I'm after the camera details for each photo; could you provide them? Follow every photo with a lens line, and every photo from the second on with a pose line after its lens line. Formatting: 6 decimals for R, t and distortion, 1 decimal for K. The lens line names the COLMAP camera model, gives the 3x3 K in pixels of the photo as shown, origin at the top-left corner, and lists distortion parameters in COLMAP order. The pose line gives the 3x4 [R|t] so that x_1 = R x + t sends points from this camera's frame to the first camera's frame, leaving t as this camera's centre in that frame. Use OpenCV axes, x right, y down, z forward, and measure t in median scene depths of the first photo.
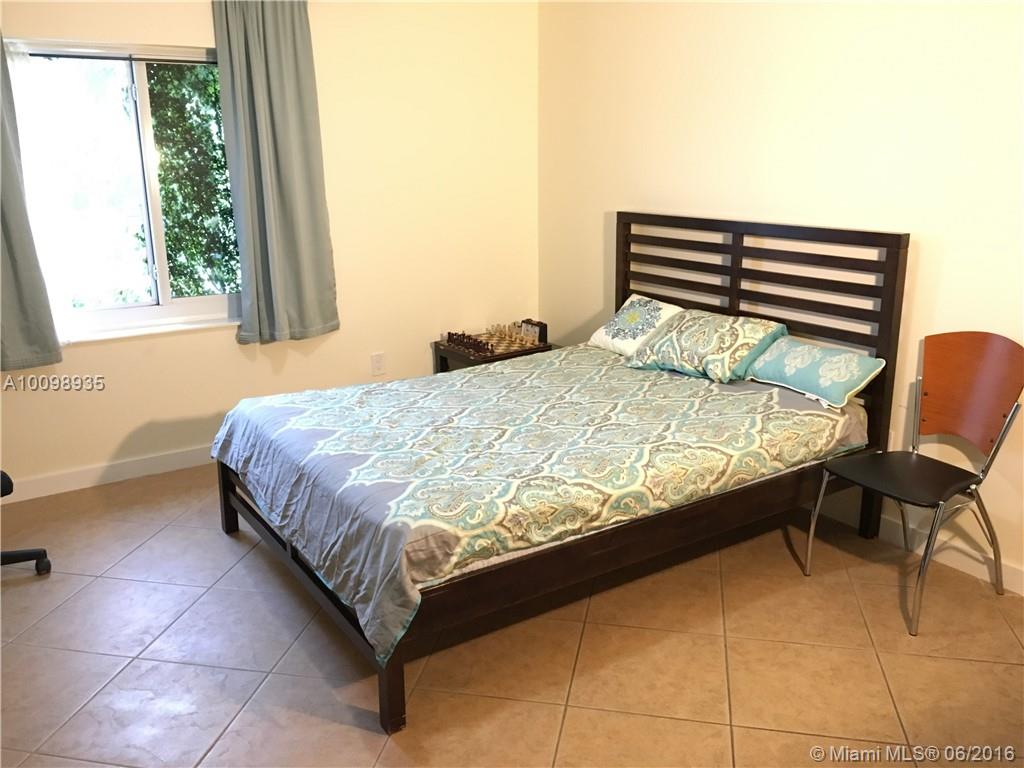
lens RADIAL K [[874.2, 0, 510.7], [0, 874.2, 384.0], [0, 0, 1]] dist [-0.004027, -0.049340]
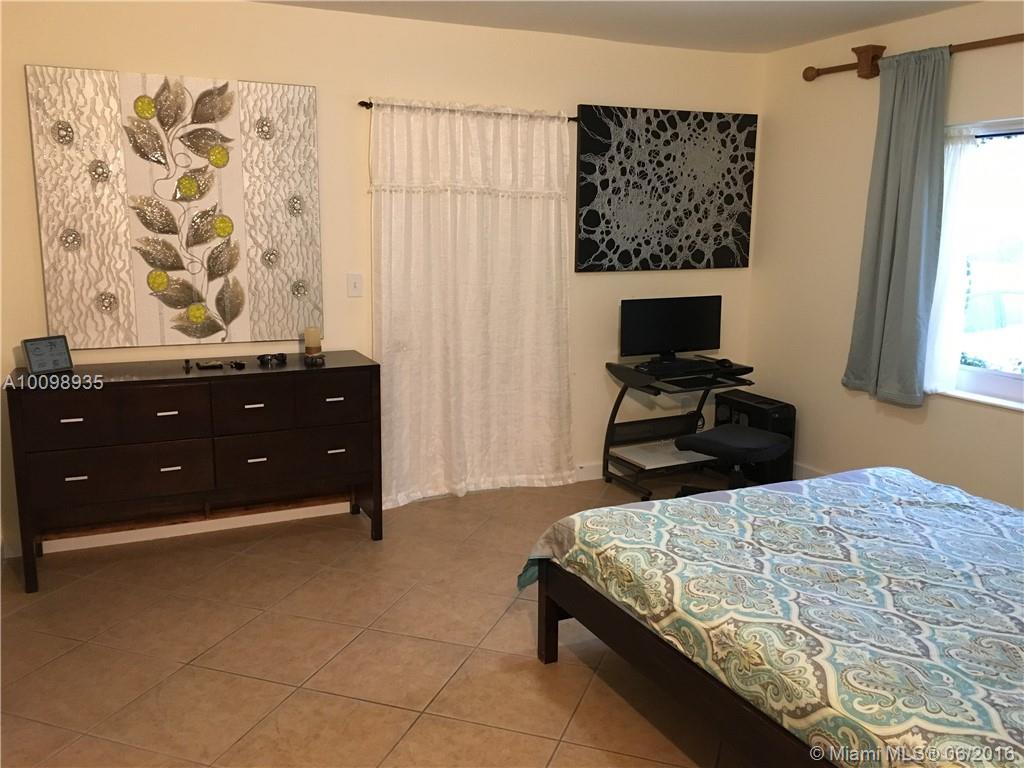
lens RADIAL K [[874.2, 0, 510.3], [0, 874.2, 381.2], [0, 0, 1]] dist [-0.004027, -0.049340]
pose [[-0.149548, 0.187741, -0.970767, 0.888783], [-0.262690, 0.938980, 0.222061, -0.225519], [0.953220, 0.288220, -0.091105, 0.801147]]
